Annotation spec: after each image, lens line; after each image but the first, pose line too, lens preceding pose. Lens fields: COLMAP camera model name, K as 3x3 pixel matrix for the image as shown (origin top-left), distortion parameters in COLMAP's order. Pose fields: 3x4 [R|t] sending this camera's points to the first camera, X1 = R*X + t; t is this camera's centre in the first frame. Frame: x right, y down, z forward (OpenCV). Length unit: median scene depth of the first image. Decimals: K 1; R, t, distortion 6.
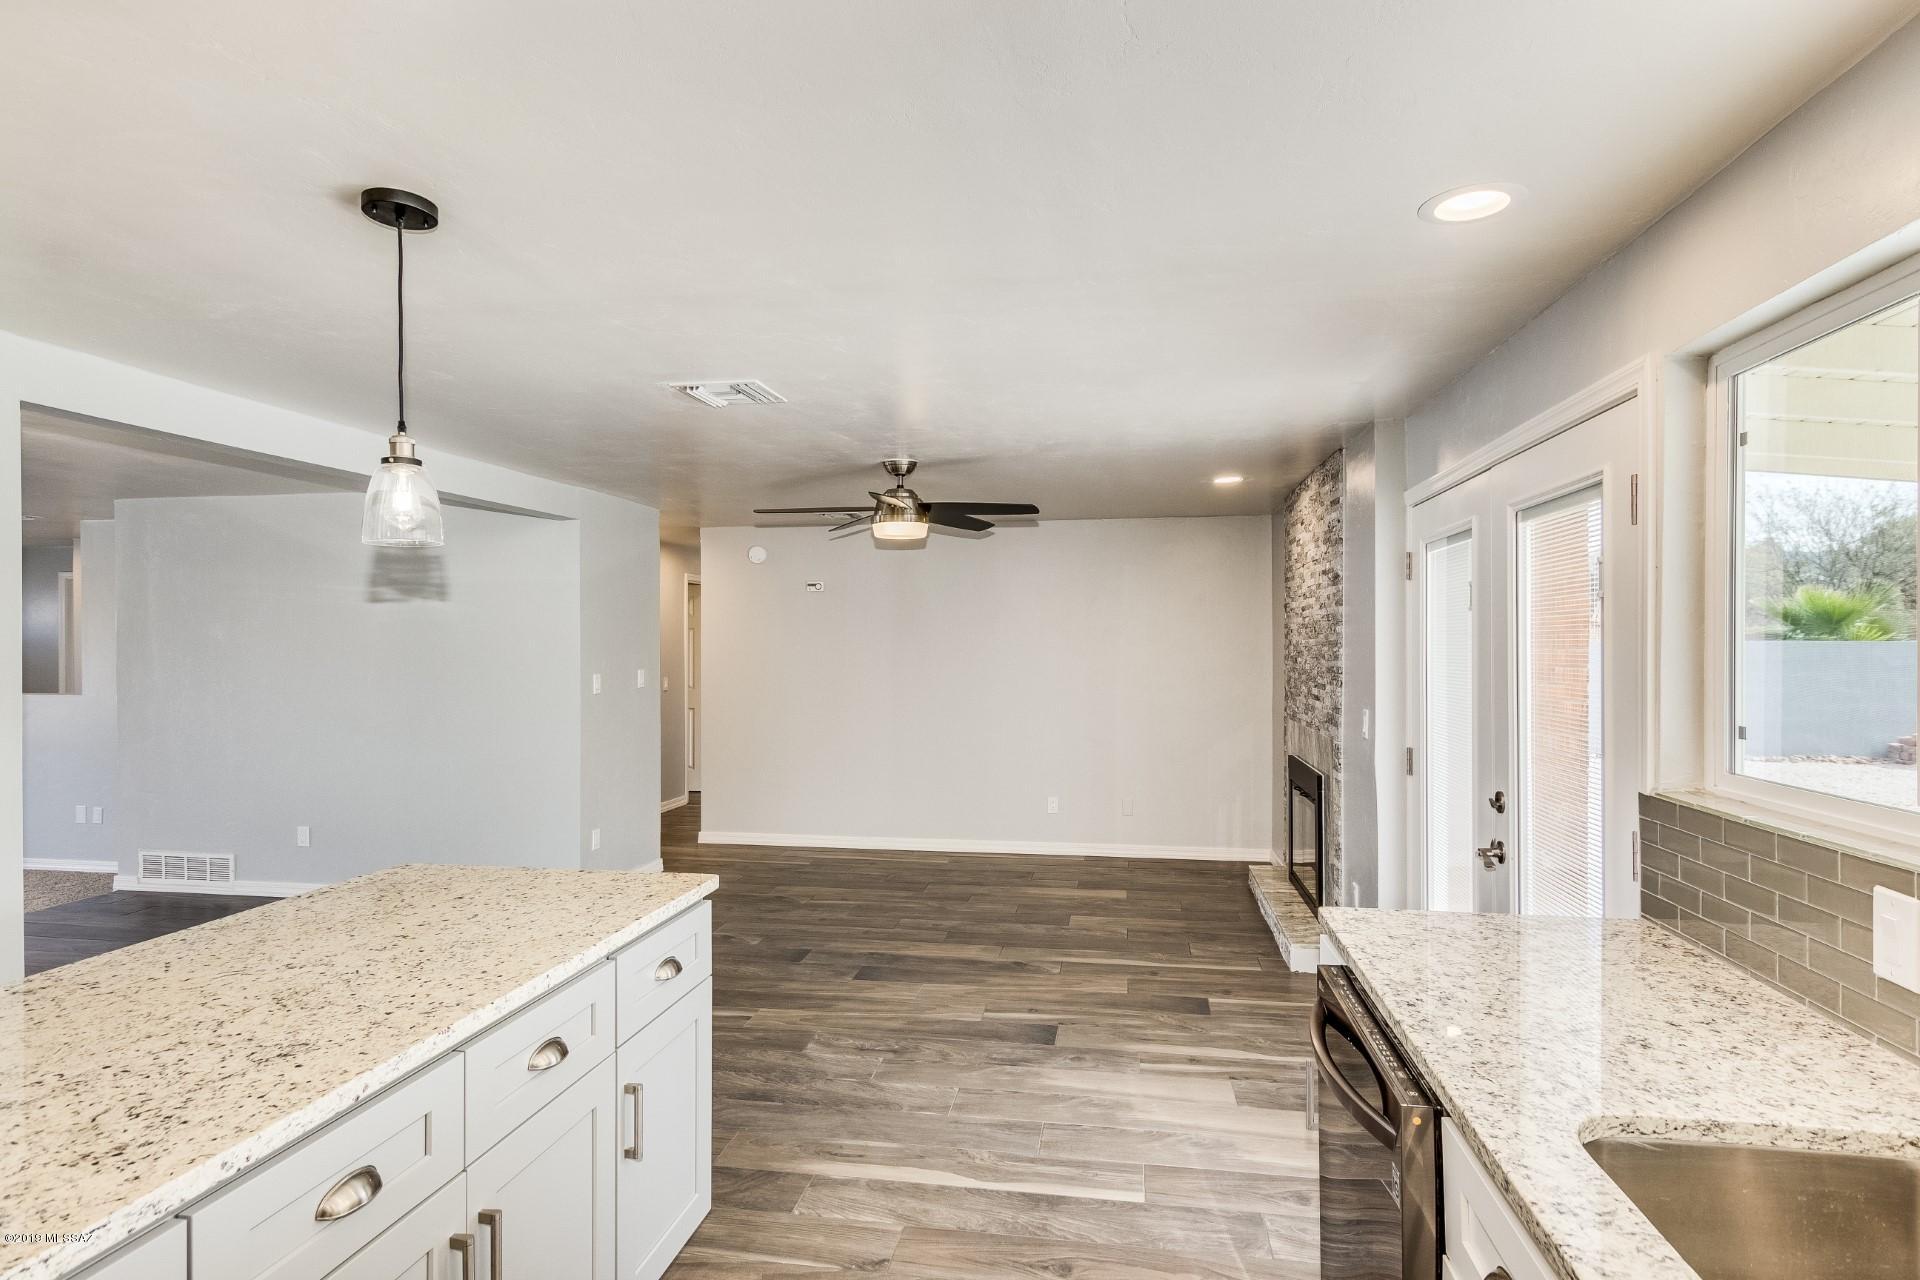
lens RADIAL K [[1013.9, 0, 960.0], [0, 1013.9, 640.0], [0, 0, 1]] dist [-0.002240, -0.000598]
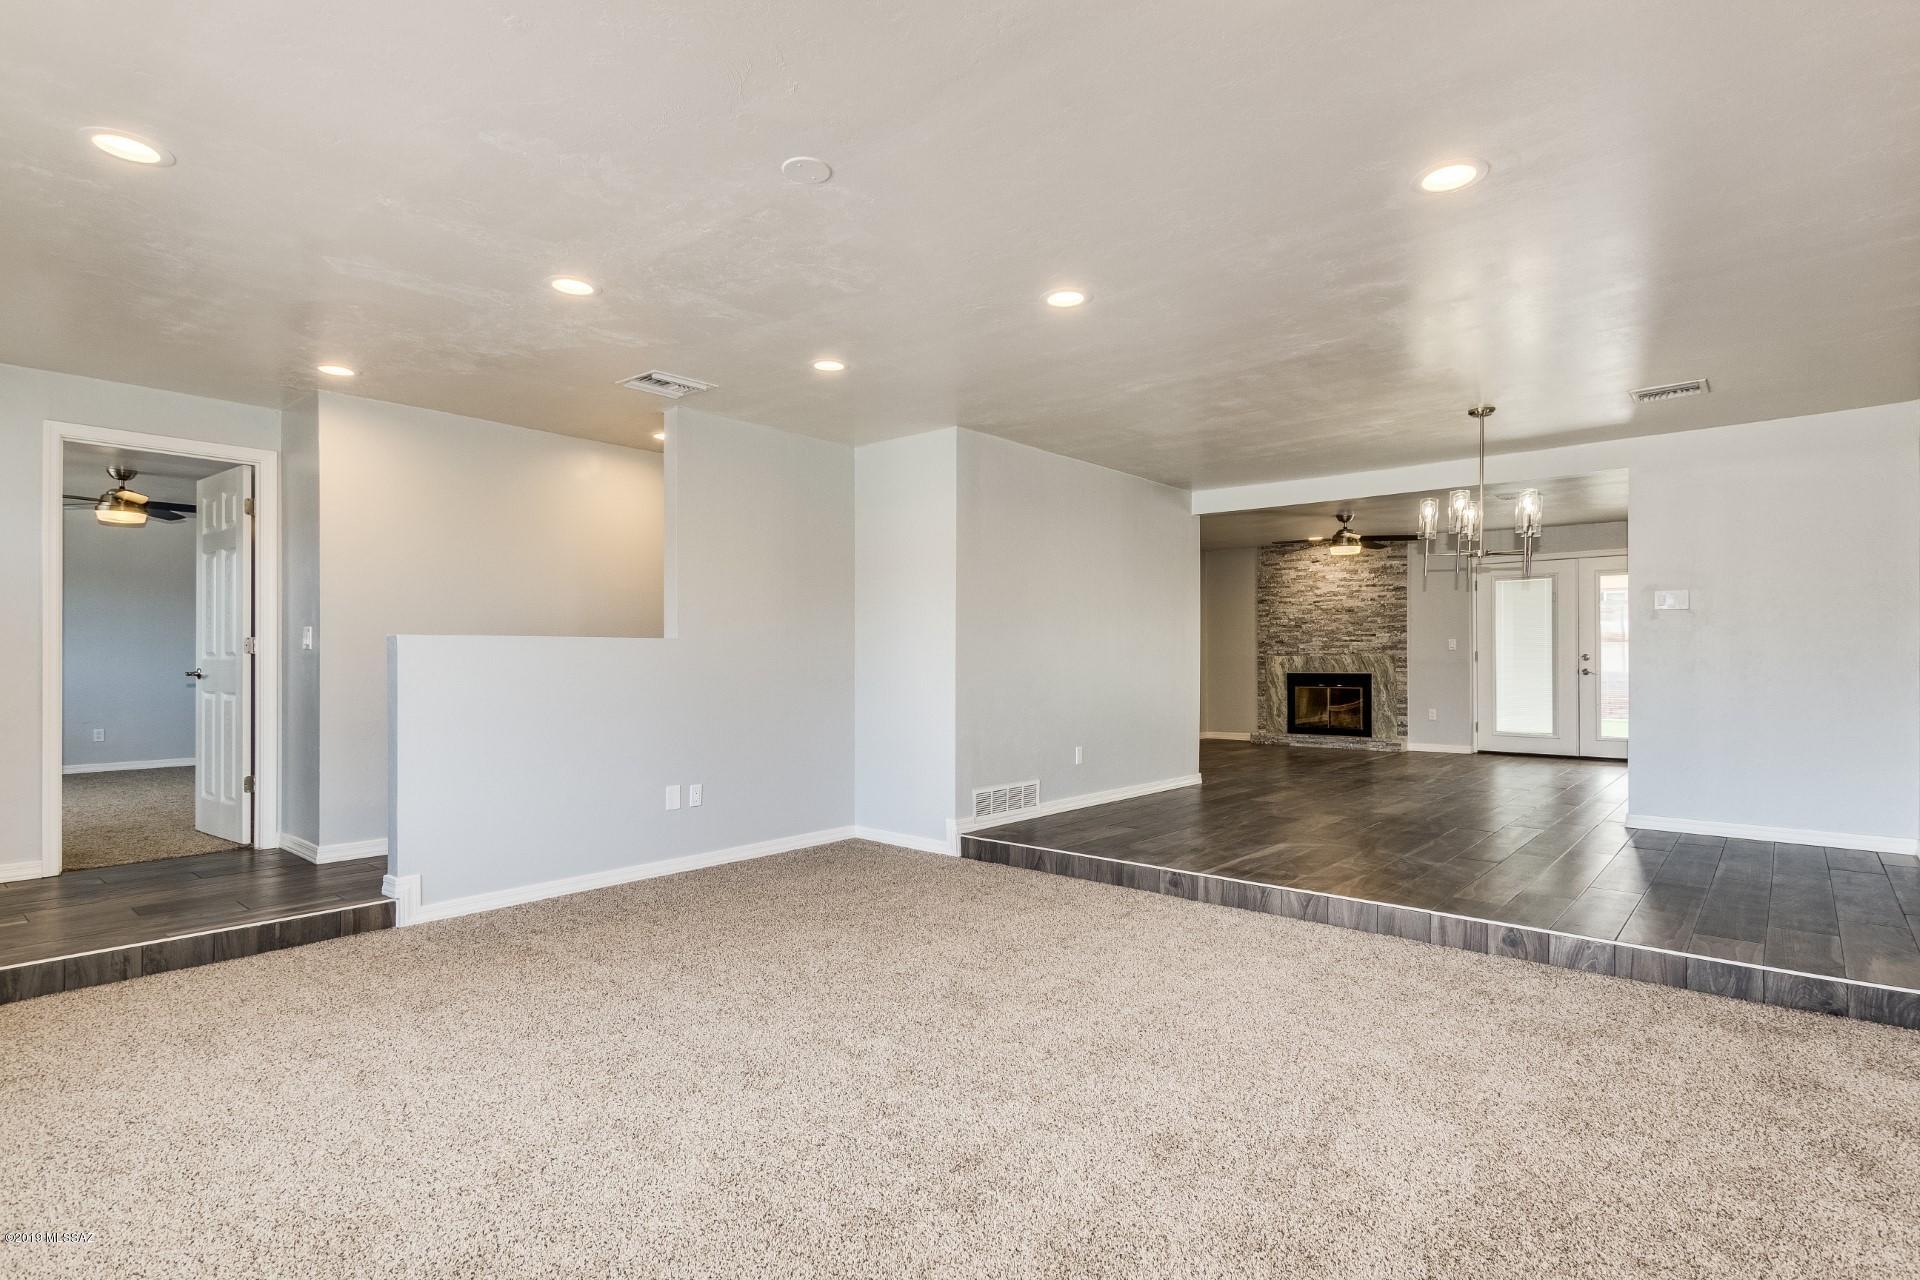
lens RADIAL K [[952.0, 0, 962.9], [0, 952.0, 657.4], [0, 0, 1]] dist [0.013888, 0.000395]
pose [[0.525736, 0.000185, 0.850648, -1.937255], [-0.004018, 0.999989, 0.002266, 0.094323], [-0.850638, -0.004609, 0.525731, 0.636949]]
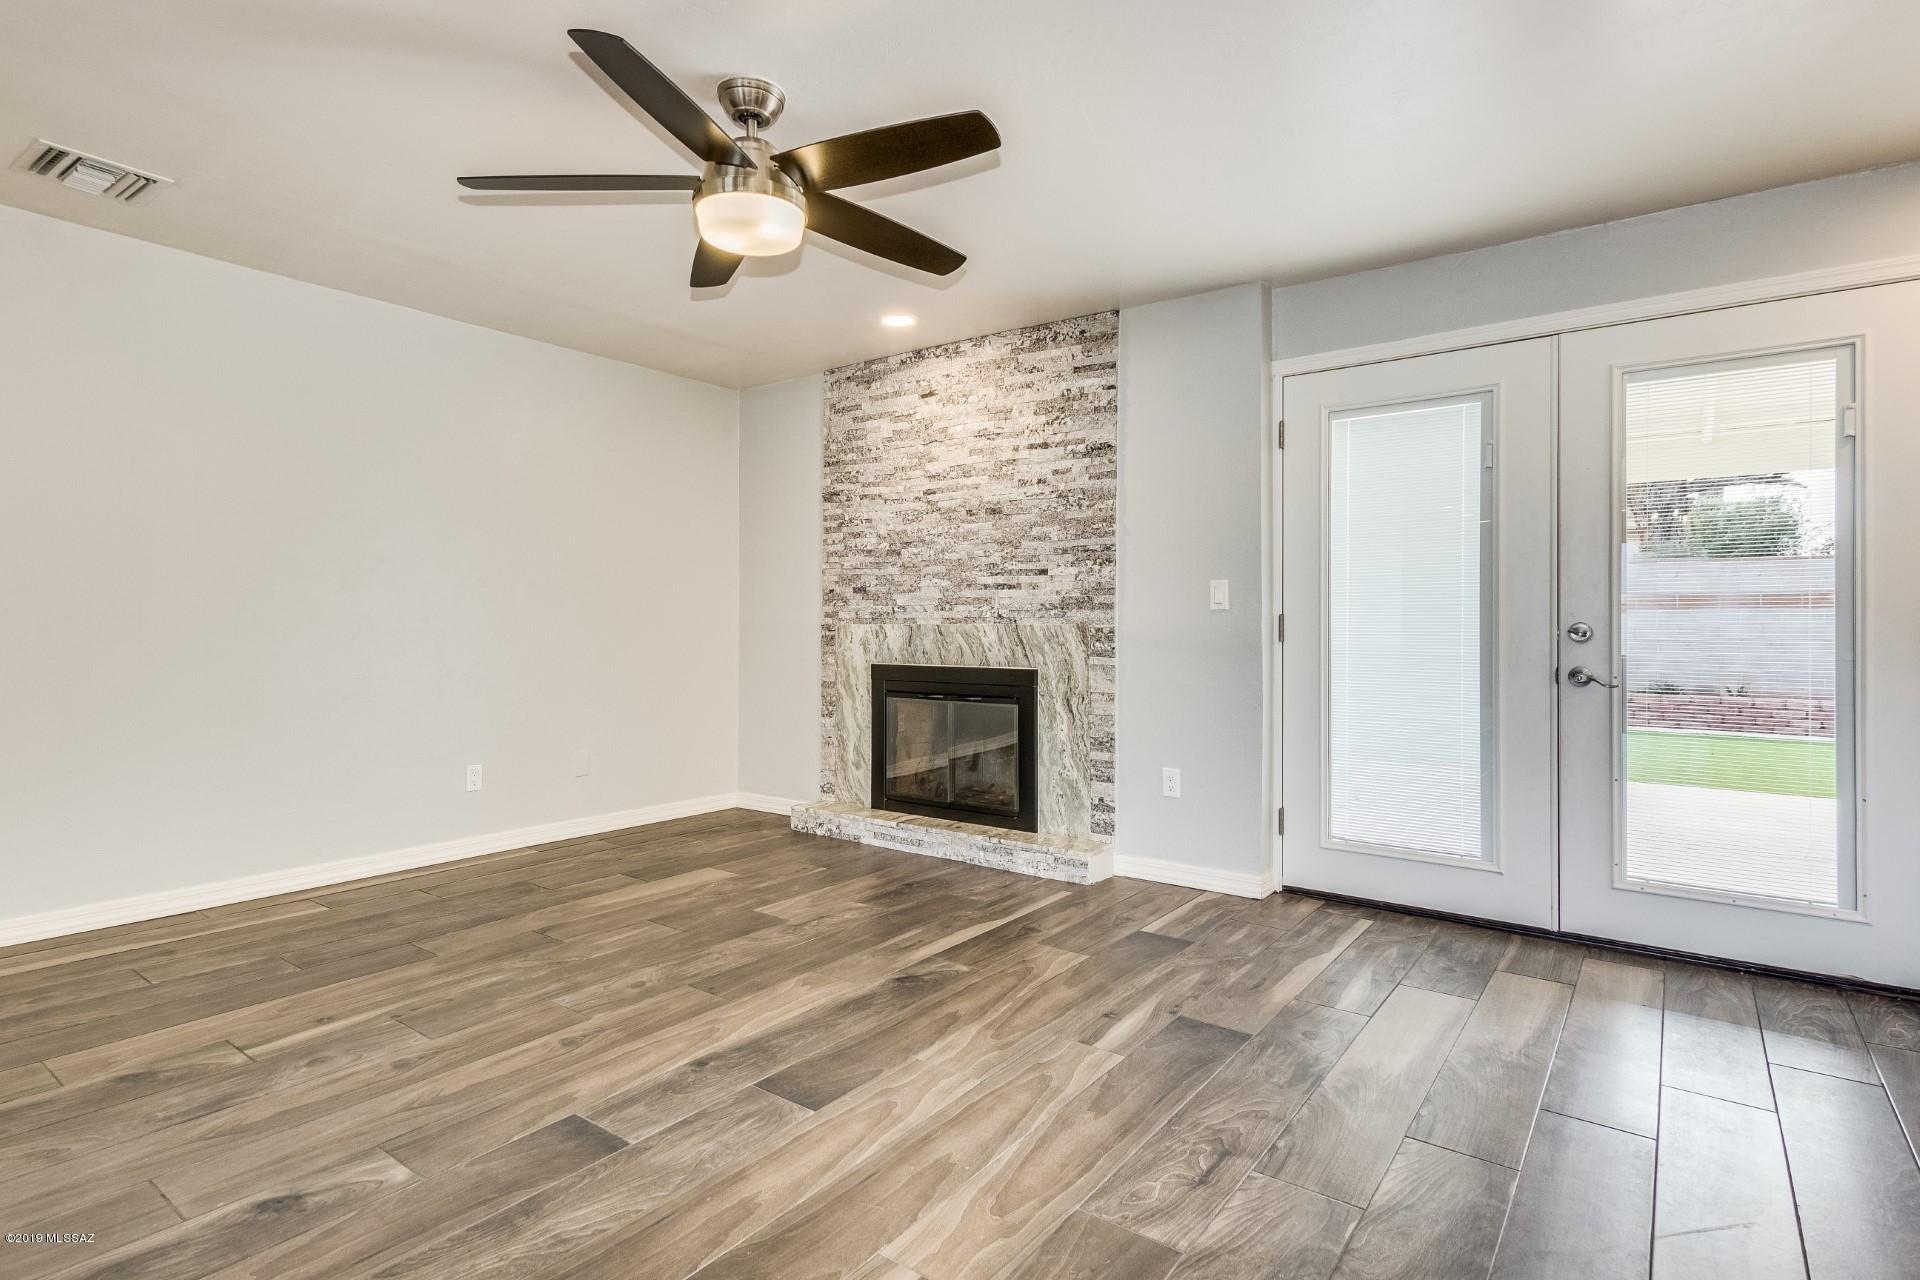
lens RADIAL K [[963.7, 0, 961.1], [0, 963.7, 622.1], [0, 0, 1]] dist [0.007872, 0.000493]
pose [[0.458547, 0.006407, 0.888647, -0.431750], [-0.010896, 0.999939, -0.001587, 0.091876], [-0.888603, -0.008954, 0.458589, 0.653922]]
